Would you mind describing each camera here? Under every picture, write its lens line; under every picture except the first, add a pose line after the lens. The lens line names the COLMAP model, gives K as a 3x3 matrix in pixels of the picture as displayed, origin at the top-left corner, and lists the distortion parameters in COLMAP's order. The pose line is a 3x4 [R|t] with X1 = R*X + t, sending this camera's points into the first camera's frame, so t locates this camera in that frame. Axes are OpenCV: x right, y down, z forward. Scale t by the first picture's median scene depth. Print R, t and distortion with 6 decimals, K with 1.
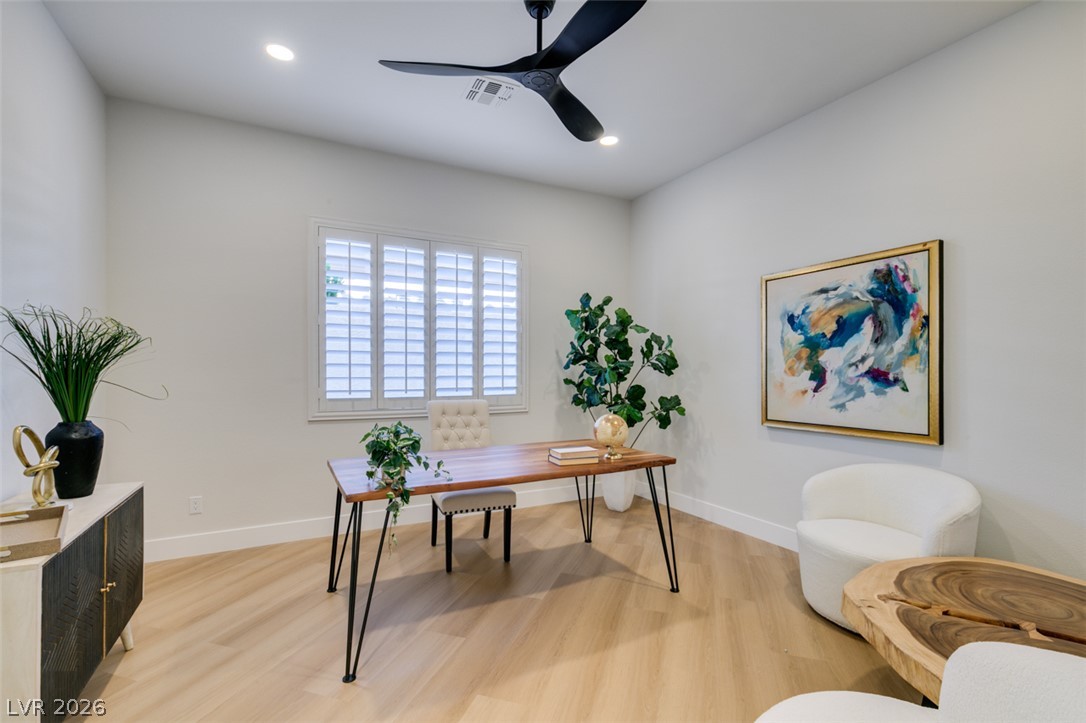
lens RADIAL K [[484.1, 0, 542.7], [0, 484.1, 366.4], [0, 0, 1]] dist [-0.005839, 0.001901]
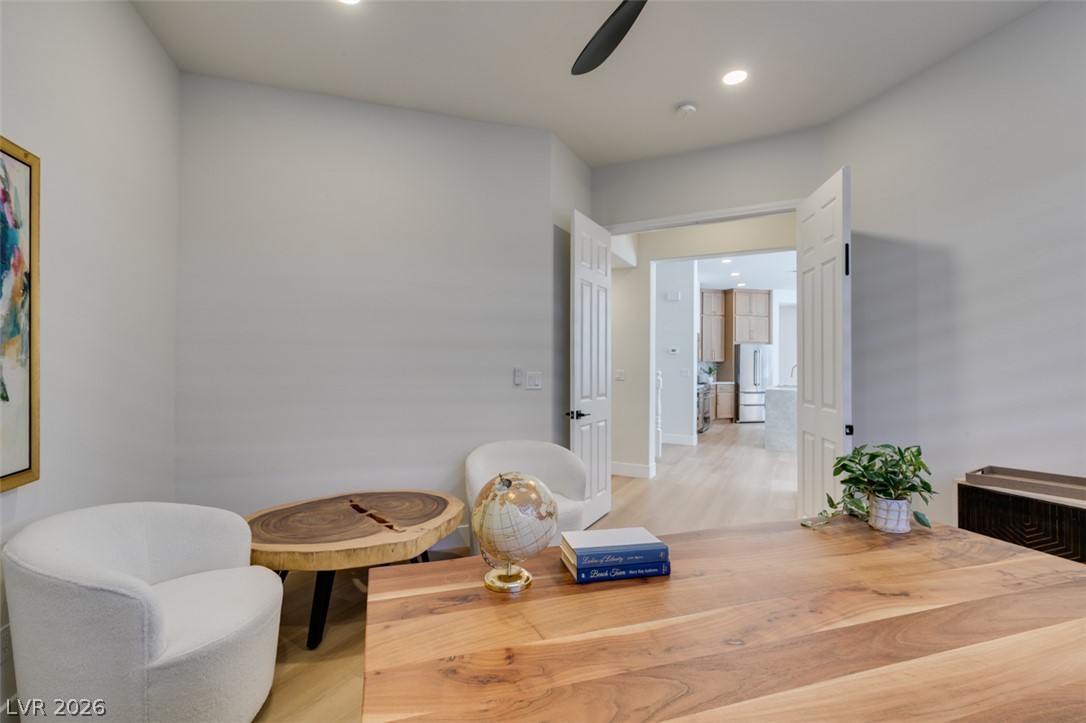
lens RADIAL K [[484.1, 0, 542.1], [0, 484.1, 362.3], [0, 0, 1]] dist [-0.005839, 0.001901]
pose [[-0.985974, -0.009739, 0.166613, 0.053814], [-0.011868, 0.999860, -0.011790, 0.006421], [-0.166475, -0.013602, -0.985952, 1.458979]]
